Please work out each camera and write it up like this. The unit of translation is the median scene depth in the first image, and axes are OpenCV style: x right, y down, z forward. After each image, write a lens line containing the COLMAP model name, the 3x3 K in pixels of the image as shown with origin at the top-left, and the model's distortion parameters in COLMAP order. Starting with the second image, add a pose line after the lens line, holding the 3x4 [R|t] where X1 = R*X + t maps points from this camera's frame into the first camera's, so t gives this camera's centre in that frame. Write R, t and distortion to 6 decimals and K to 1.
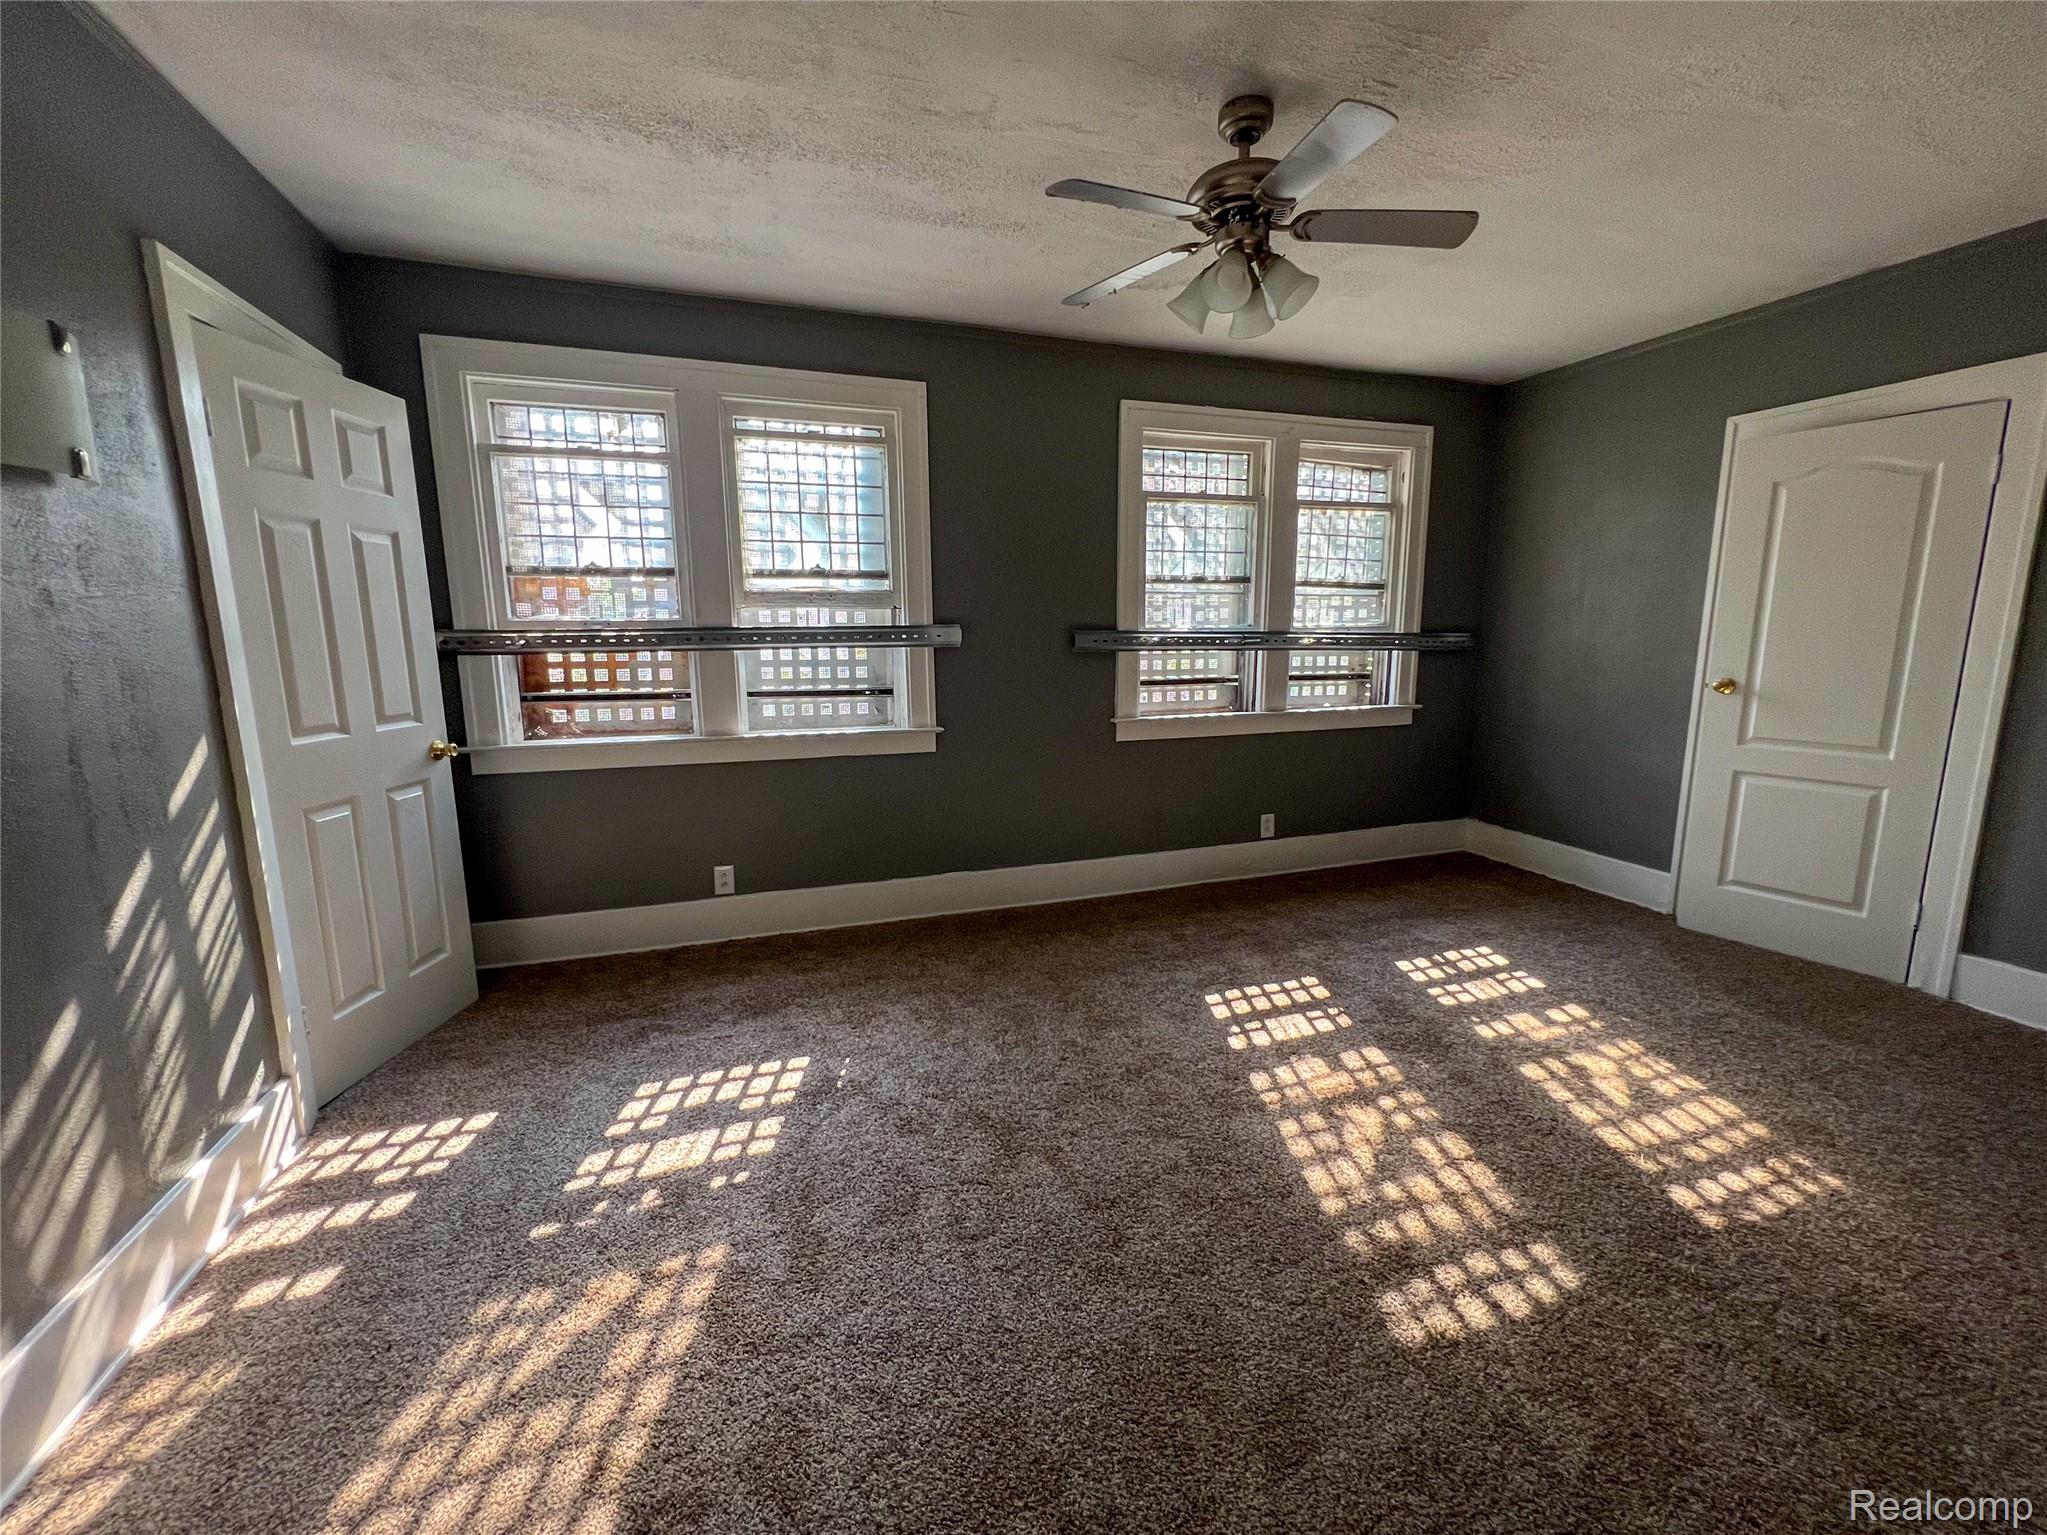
lens RADIAL K [[849.5, 0, 1023.5], [0, 849.5, 767.7], [0, 0, 1]] dist [-0.003014, 0.001827]
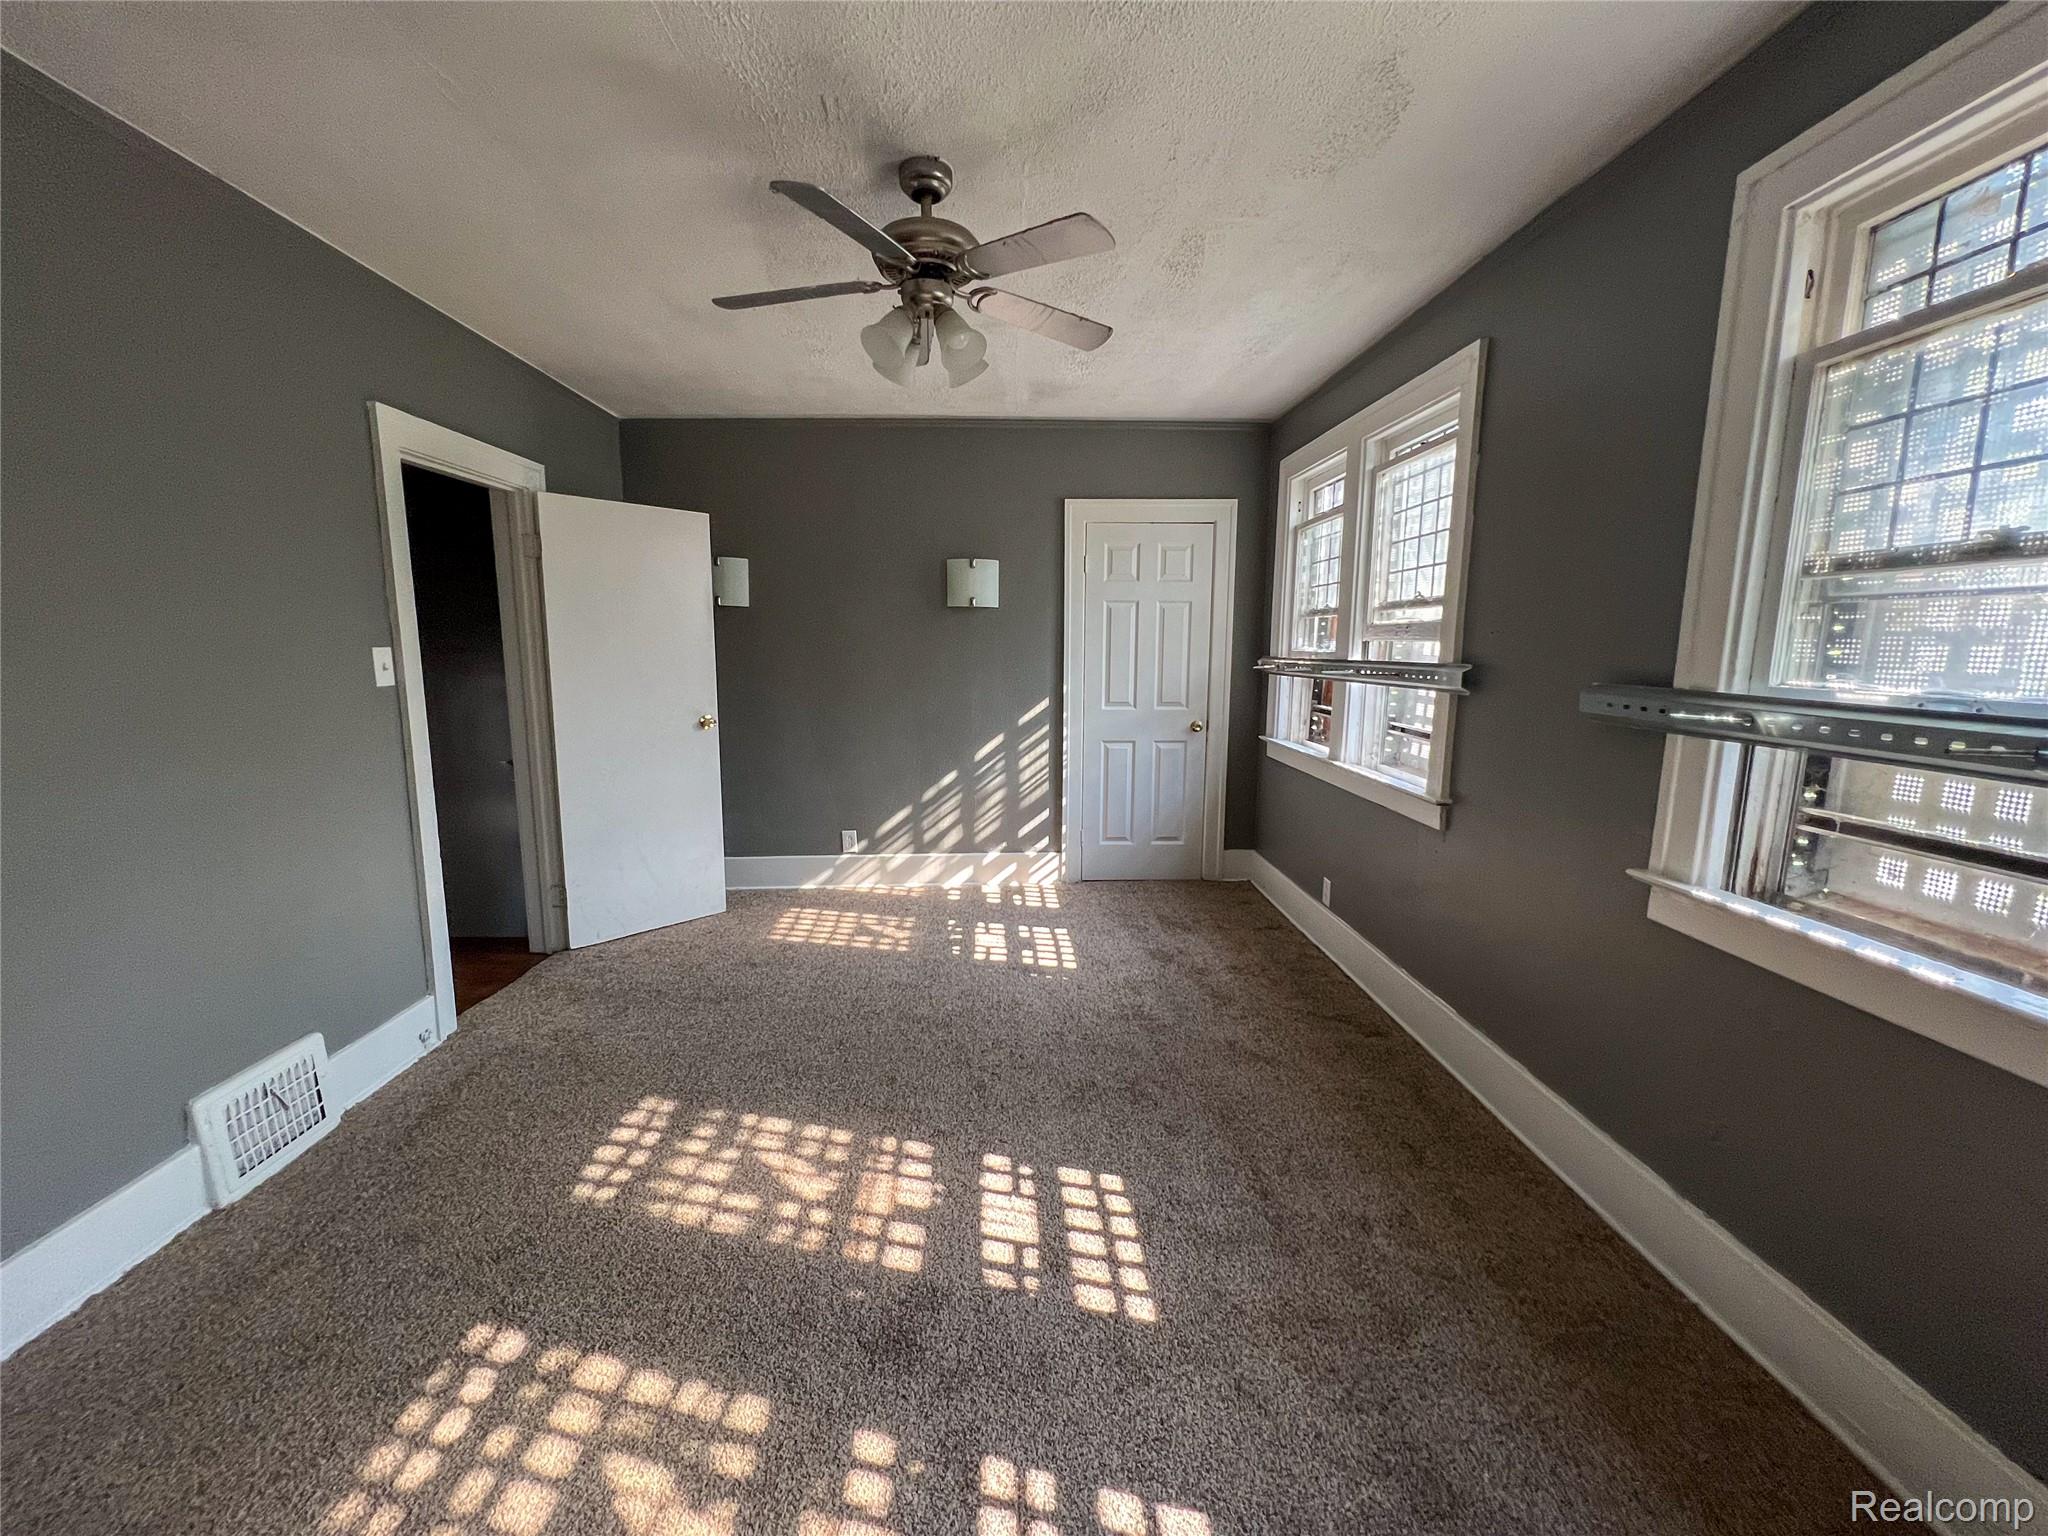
lens RADIAL K [[850.0, 0, 1020.4], [0, 850.0, 763.0], [0, 0, 1]] dist [-0.003014, 0.001827]
pose [[-0.317110, 0.140446, -0.937932, 1.192687], [-0.155755, 0.967833, 0.197584, -0.281063], [0.935511, 0.208743, -0.285034, 1.434167]]
